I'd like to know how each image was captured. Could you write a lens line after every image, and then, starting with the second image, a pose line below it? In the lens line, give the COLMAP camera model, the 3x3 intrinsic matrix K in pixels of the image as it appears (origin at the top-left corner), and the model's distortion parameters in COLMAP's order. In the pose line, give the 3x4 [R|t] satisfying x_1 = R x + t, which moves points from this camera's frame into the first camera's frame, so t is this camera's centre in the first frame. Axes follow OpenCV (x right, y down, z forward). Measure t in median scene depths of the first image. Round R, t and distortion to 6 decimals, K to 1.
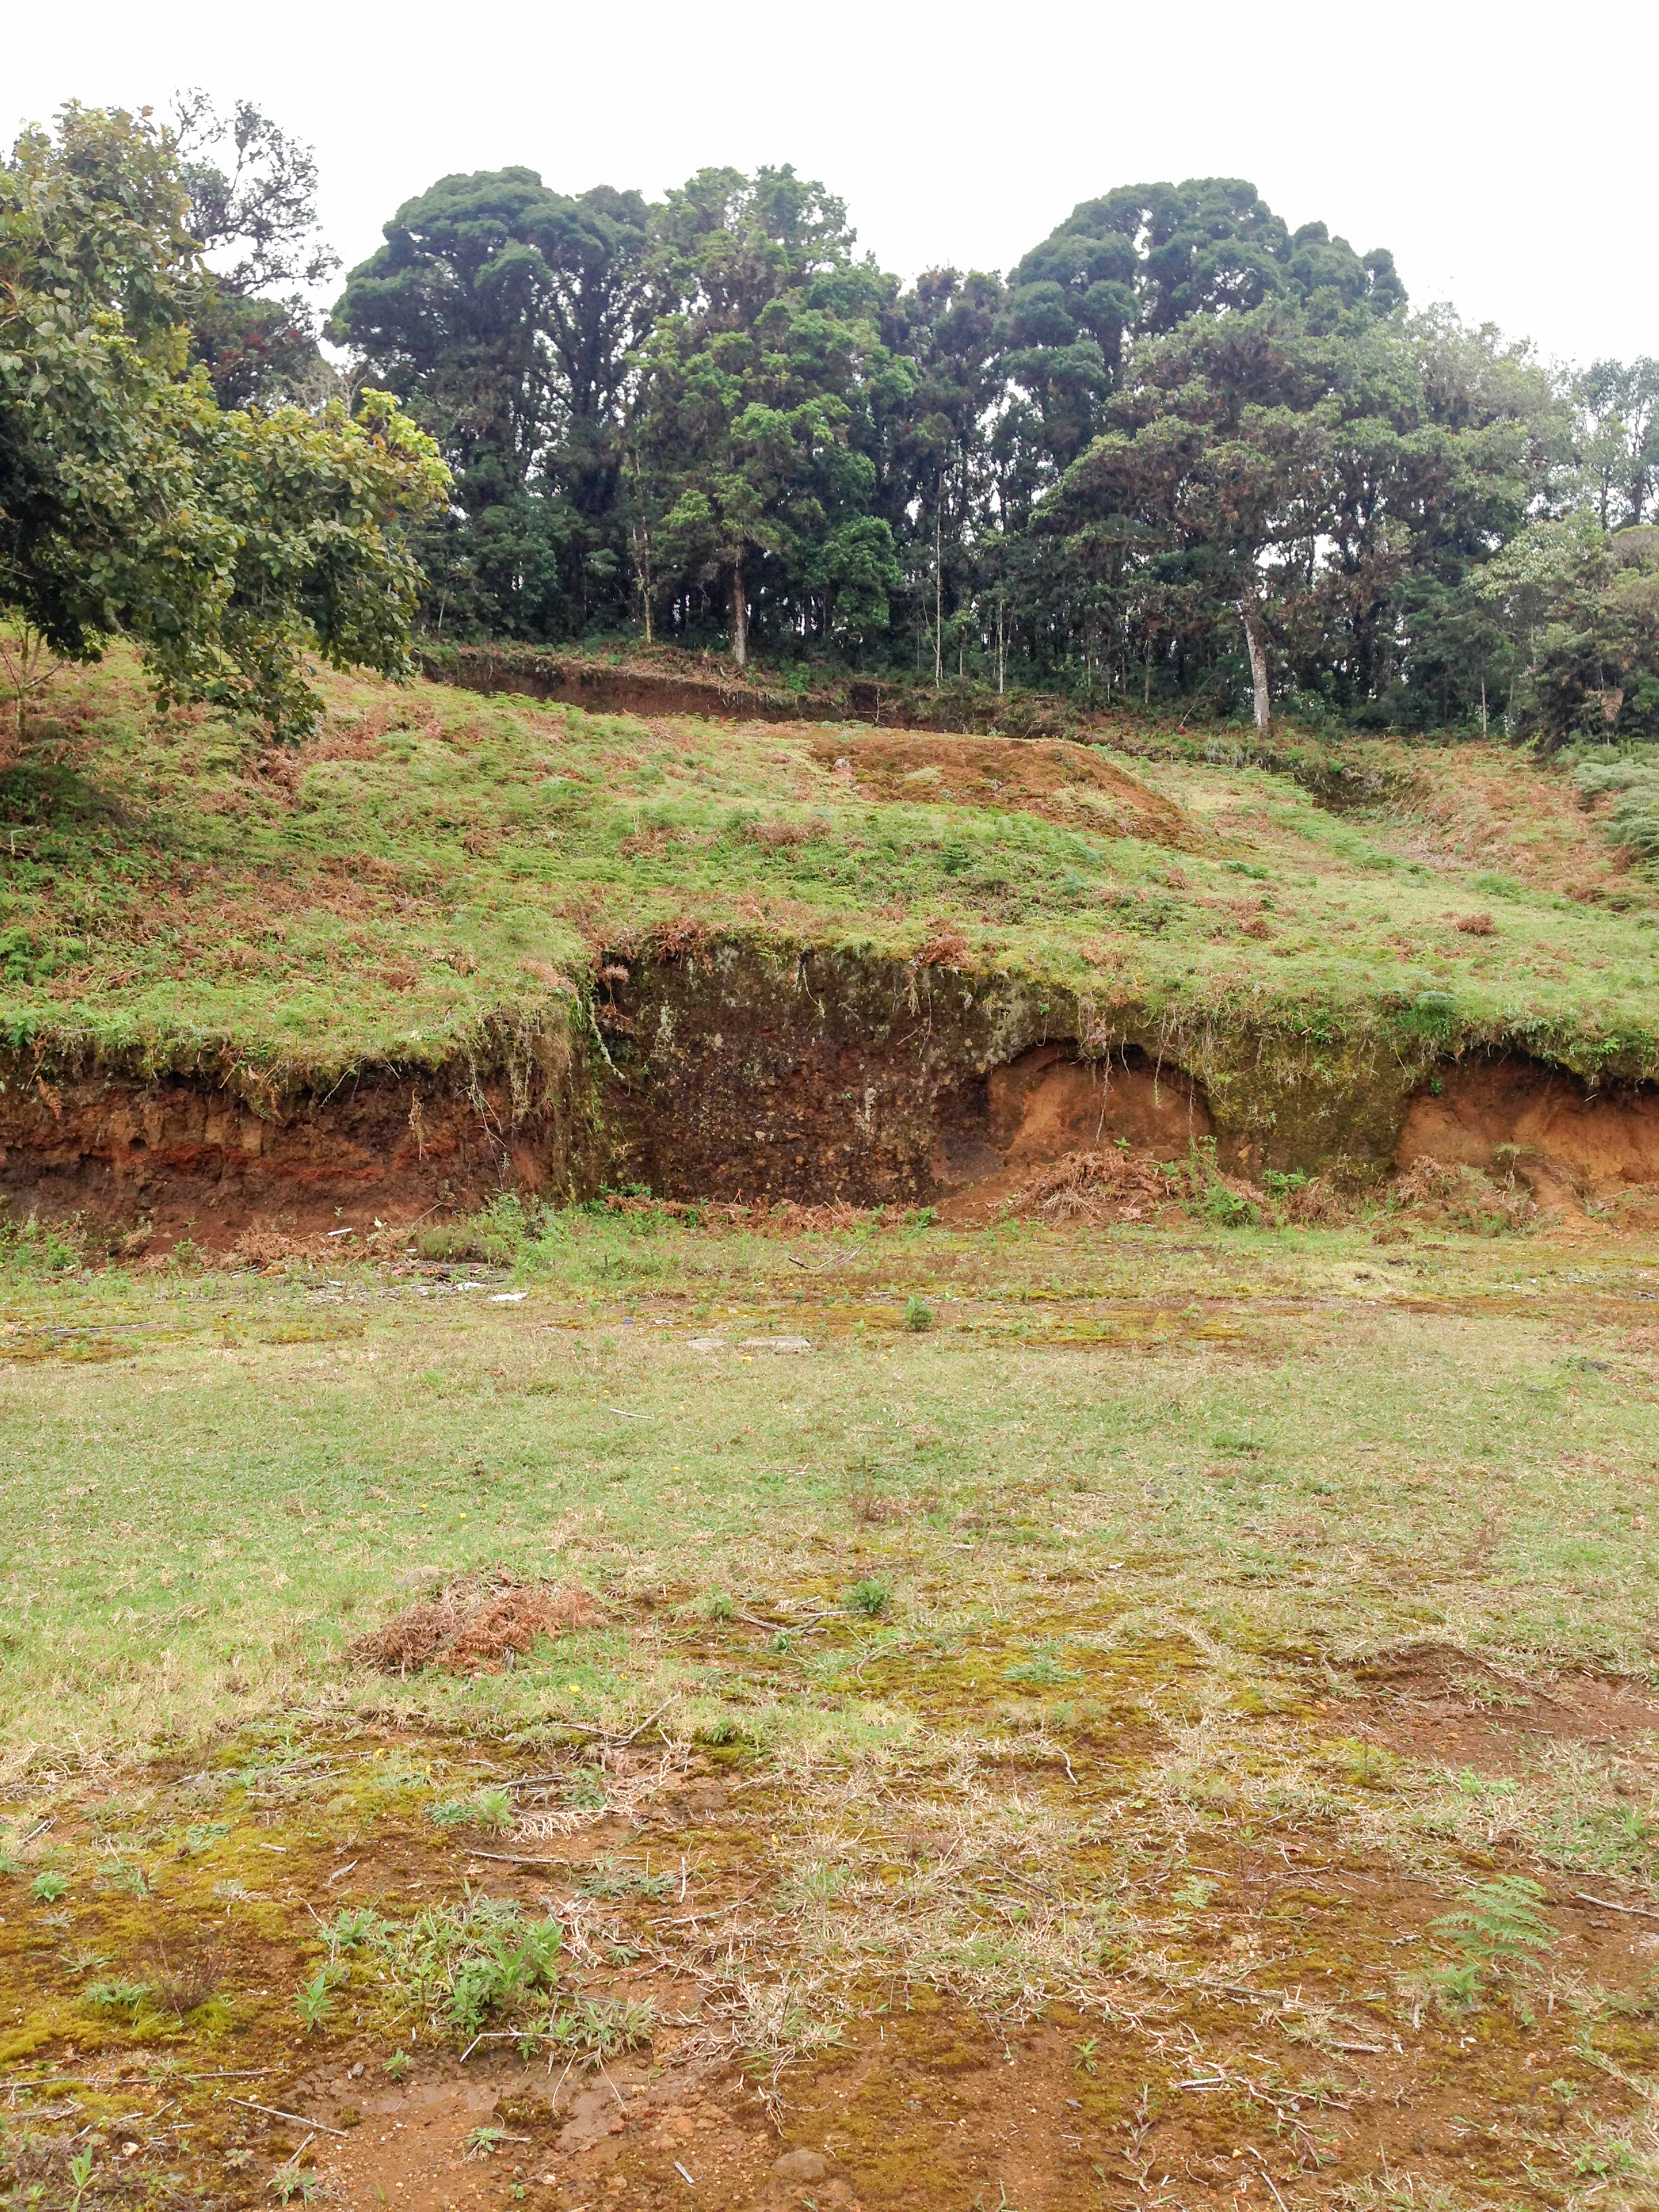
lens RADIAL K [[2128.8, 0, 906.8], [0, 2128.8, 1133.8], [0, 0, 1]] dist [0.145117, -0.245553]
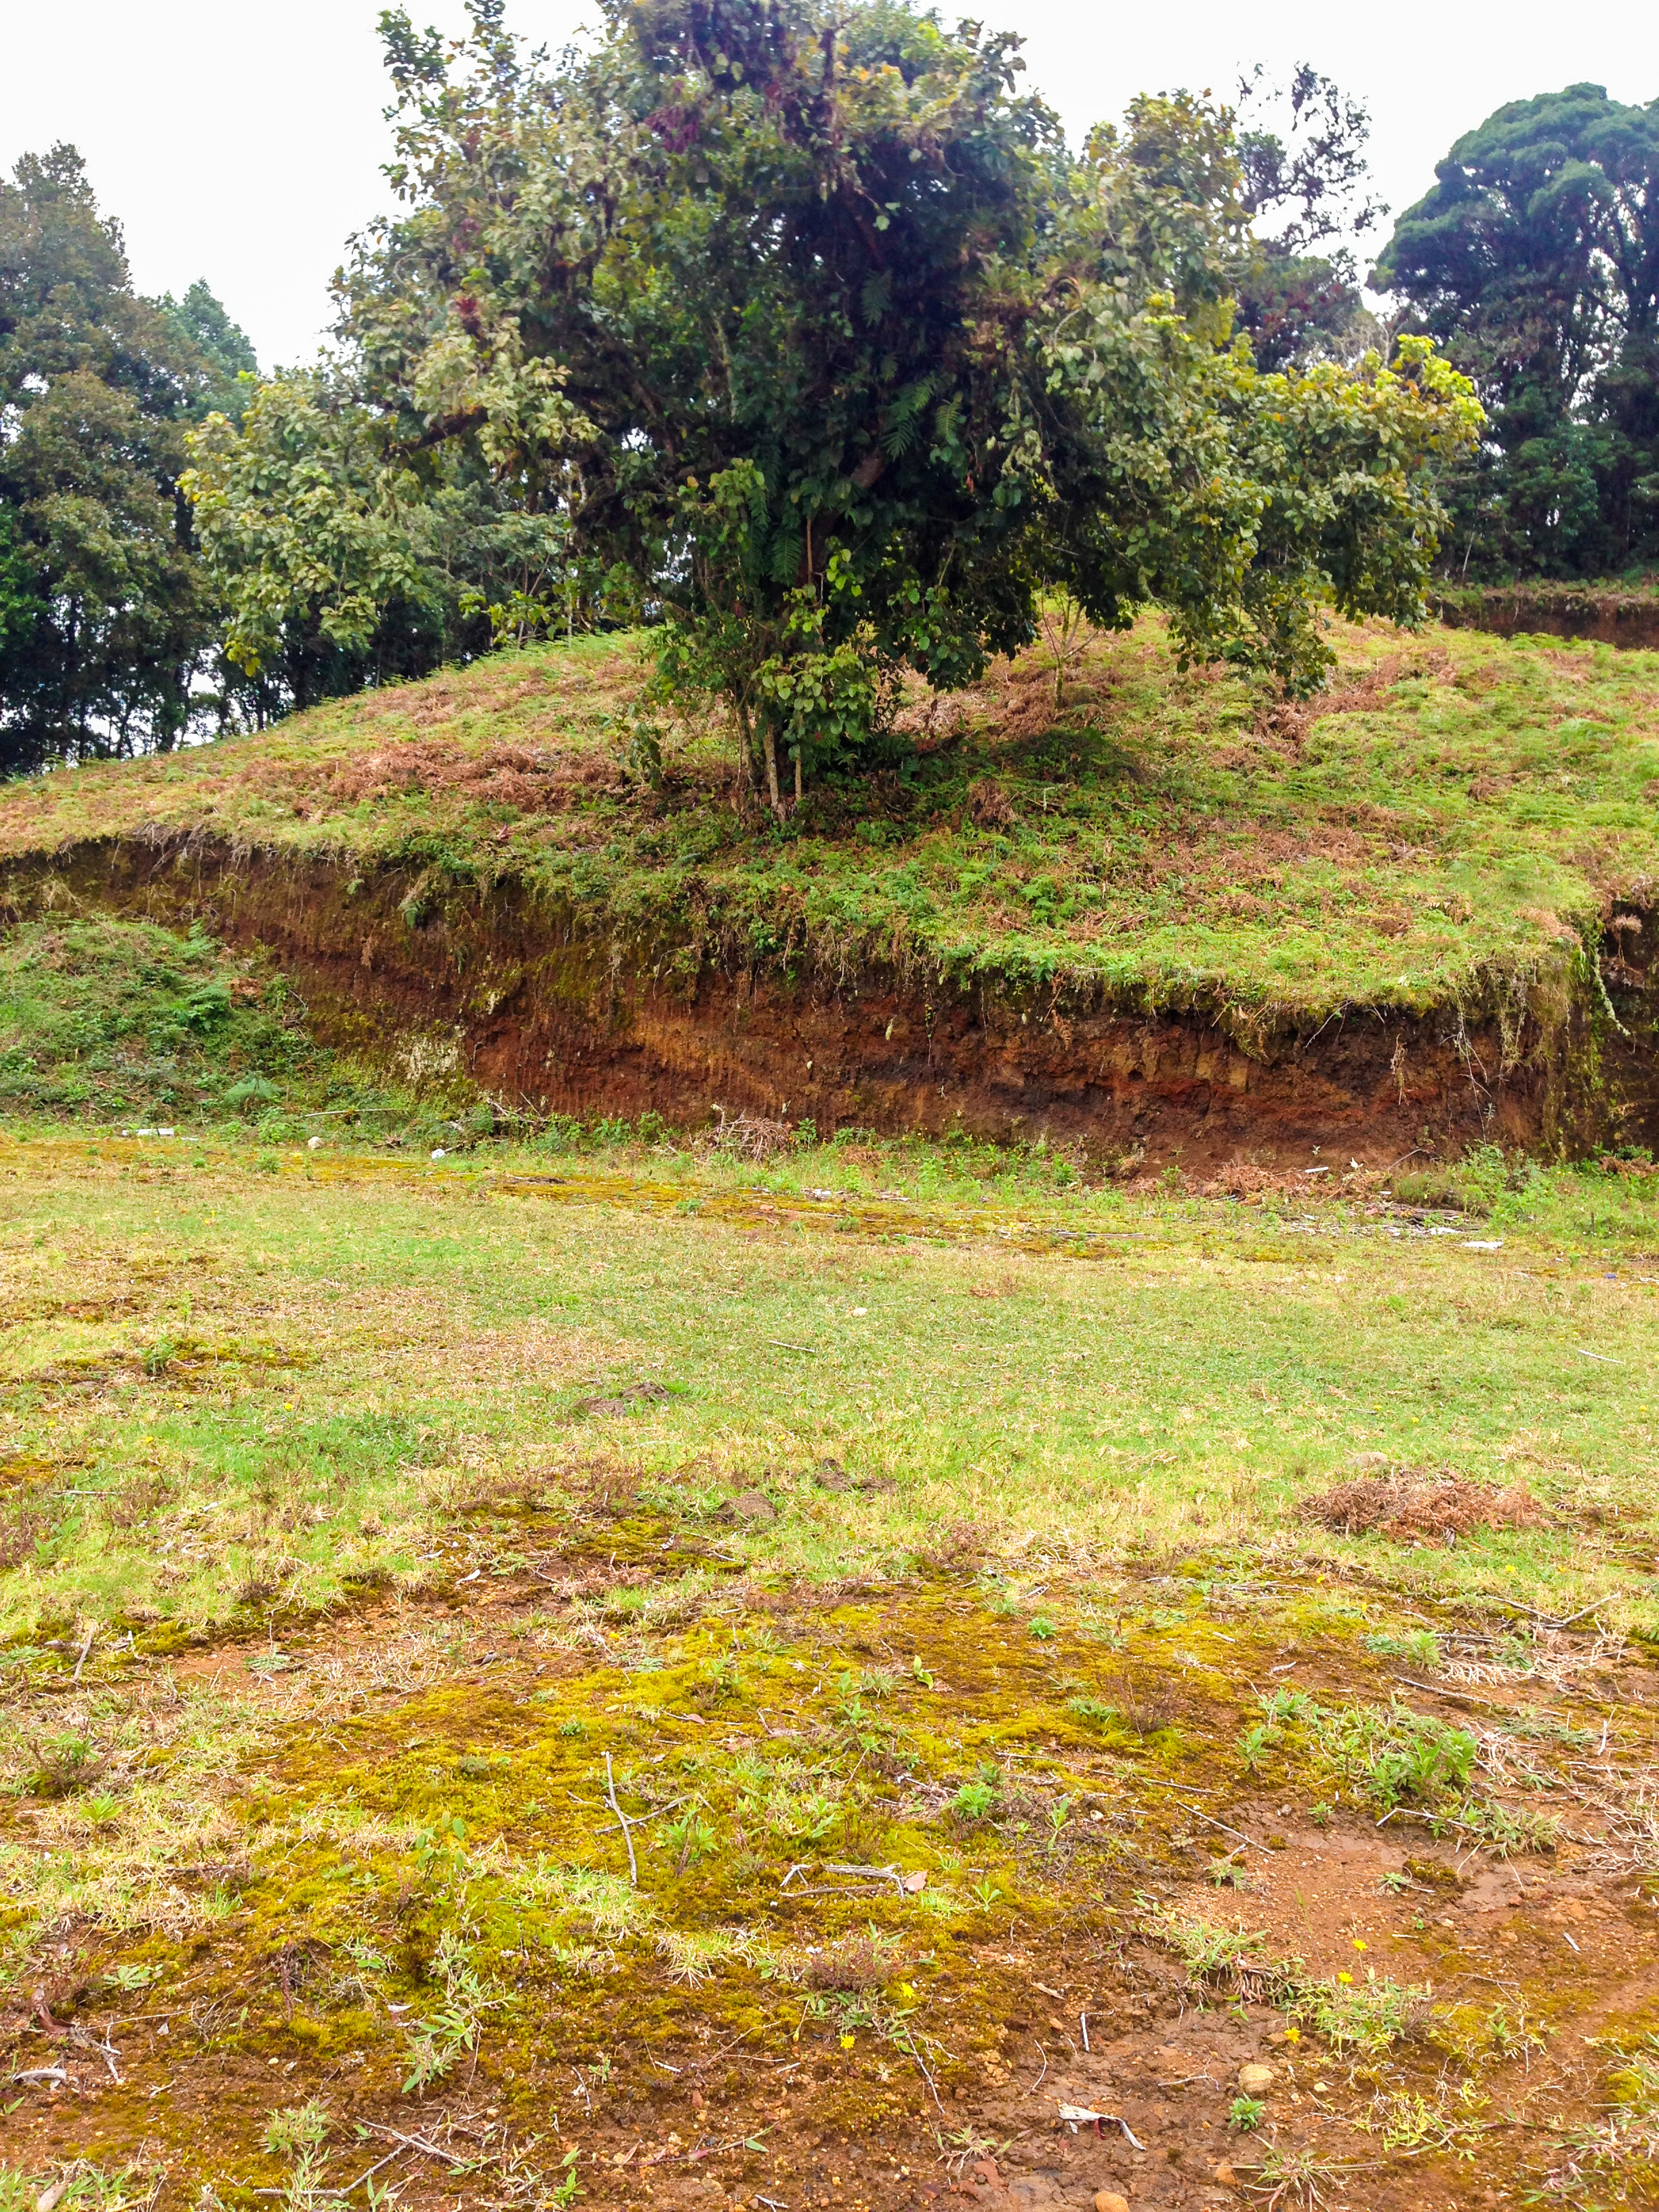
lens RADIAL K [[2158.0, 0, 814.8], [0, 2158.0, 1093.5], [0, 0, 1]] dist [0.208700, -0.381570]
pose [[0.881568, 0.050434, -0.469356, 0.009925], [-0.050953, 0.998634, 0.011605, 0.008285], [0.469300, 0.013684, 0.882933, -0.027301]]
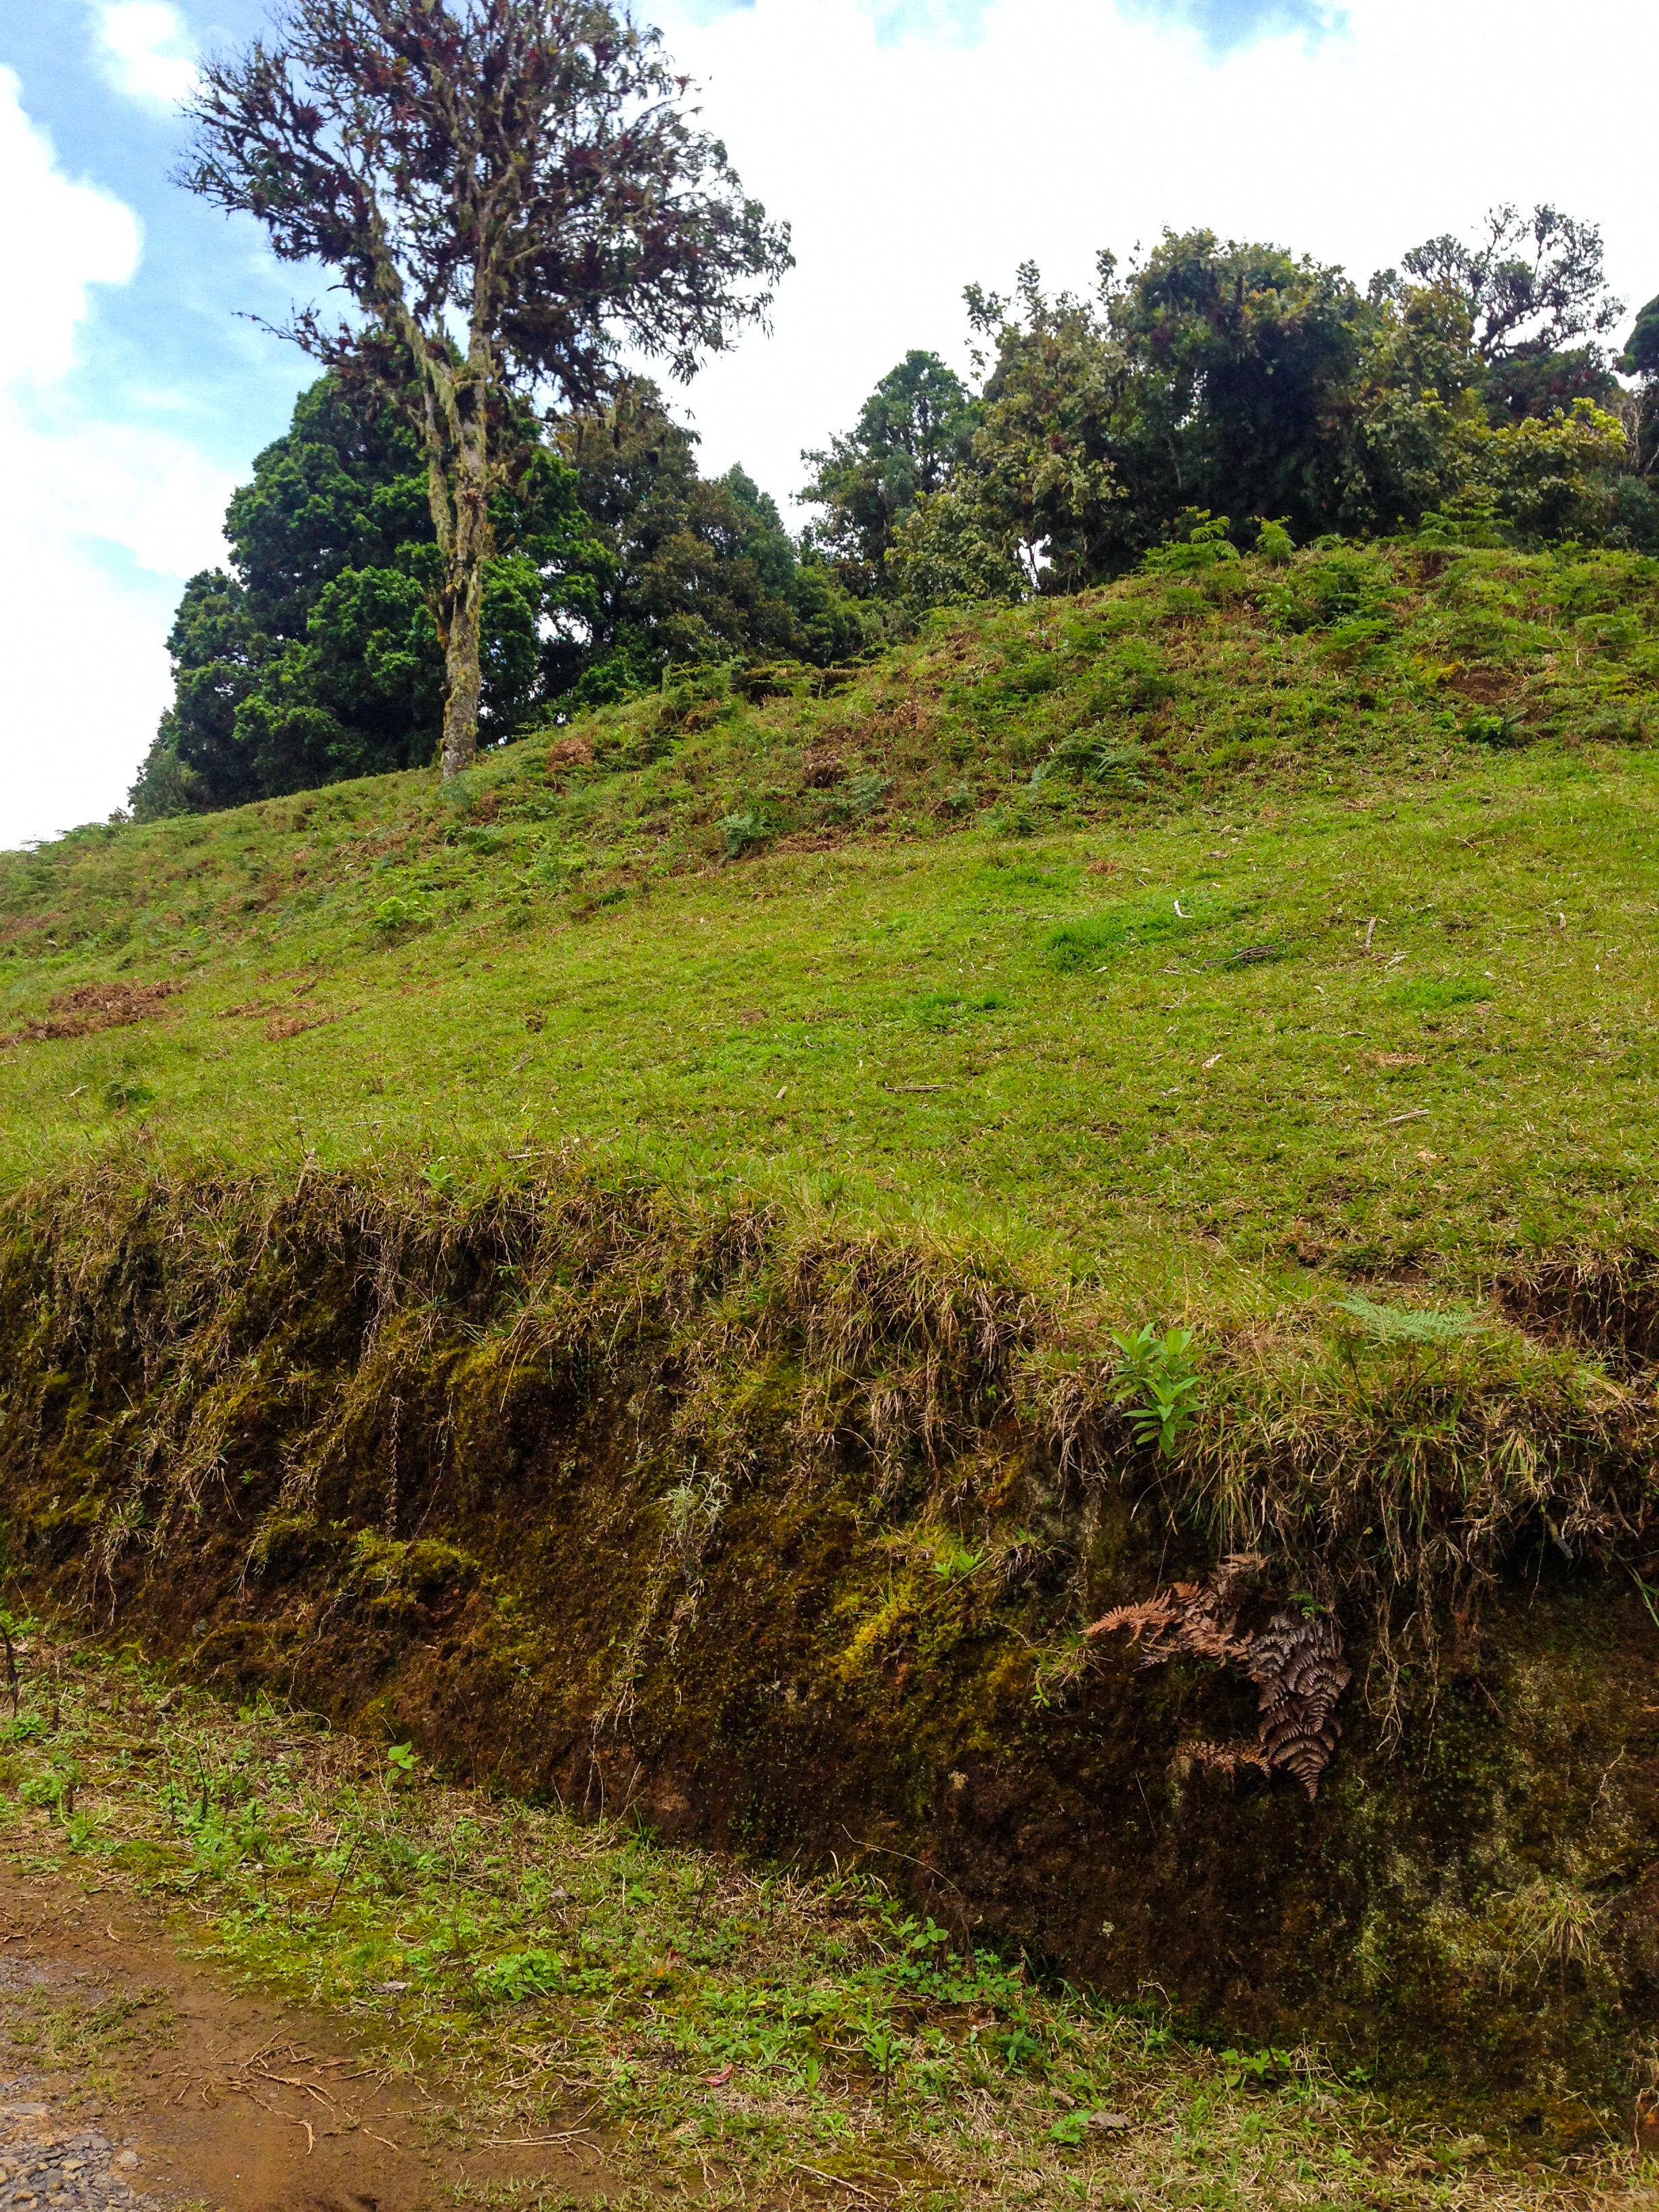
lens RADIAL K [[2158.0, 0, 814.8], [0, 2158.0, 1093.5], [0, 0, 1]] dist [0.208700, -0.381570]
pose [[0.804329, -0.030030, -0.593425, 0.383345], [0.001775, 0.998839, -0.048139, 0.381168], [0.594182, 0.037667, 0.803449, -0.986882]]
